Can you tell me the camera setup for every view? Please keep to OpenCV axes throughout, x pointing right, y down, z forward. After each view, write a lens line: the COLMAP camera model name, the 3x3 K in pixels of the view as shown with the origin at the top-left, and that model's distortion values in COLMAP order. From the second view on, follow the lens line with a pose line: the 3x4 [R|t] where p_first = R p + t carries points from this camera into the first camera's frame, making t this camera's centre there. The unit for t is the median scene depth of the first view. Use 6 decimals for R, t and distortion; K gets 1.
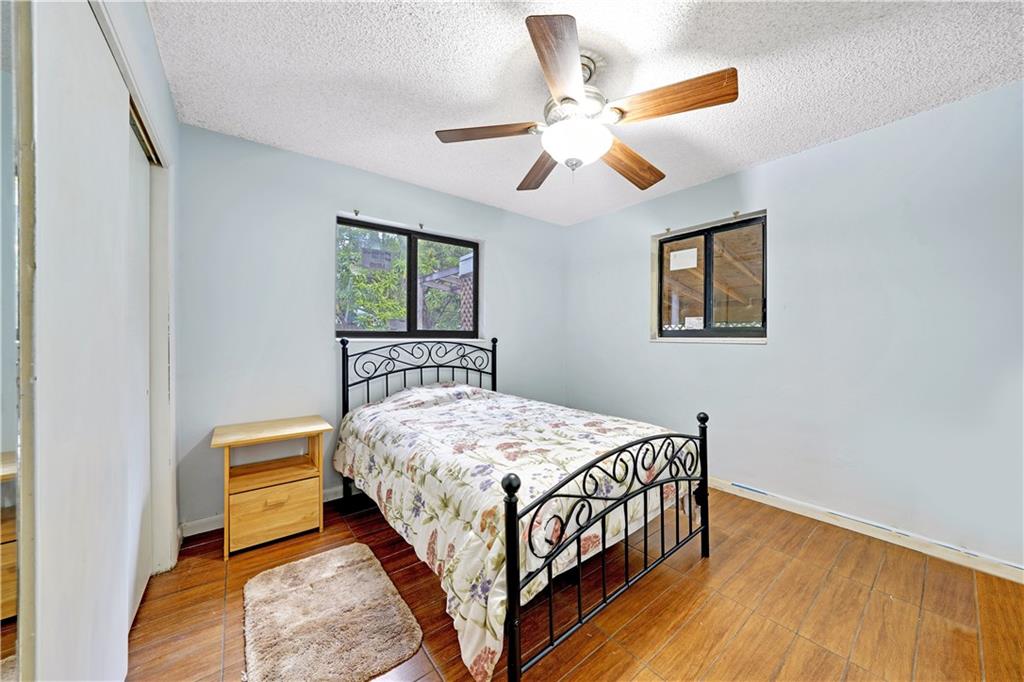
lens RADIAL K [[354.8, 0, 515.7], [0, 354.8, 337.6], [0, 0, 1]] dist [-0.015359, 0.000378]
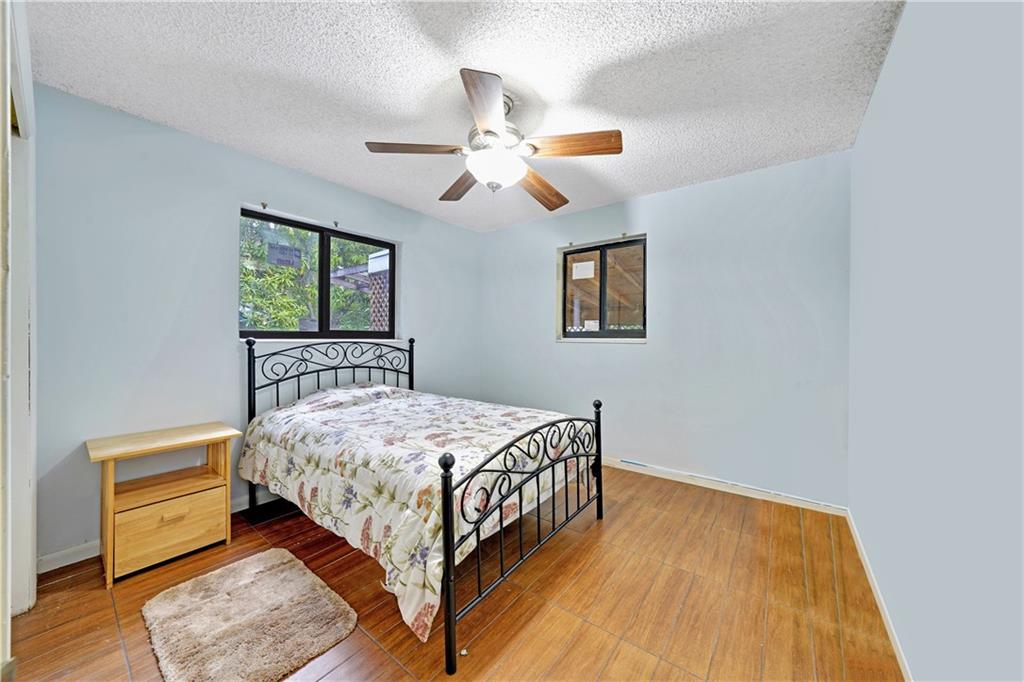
lens RADIAL K [[354.8, 0, 515.7], [0, 354.8, 337.6], [0, 0, 1]] dist [-0.015359, 0.000378]
pose [[0.968232, 0.001183, 0.250050, -0.052936], [-0.000817, 0.999998, -0.001566, 0.000471], [-0.250051, 0.001312, 0.968232, -0.123806]]
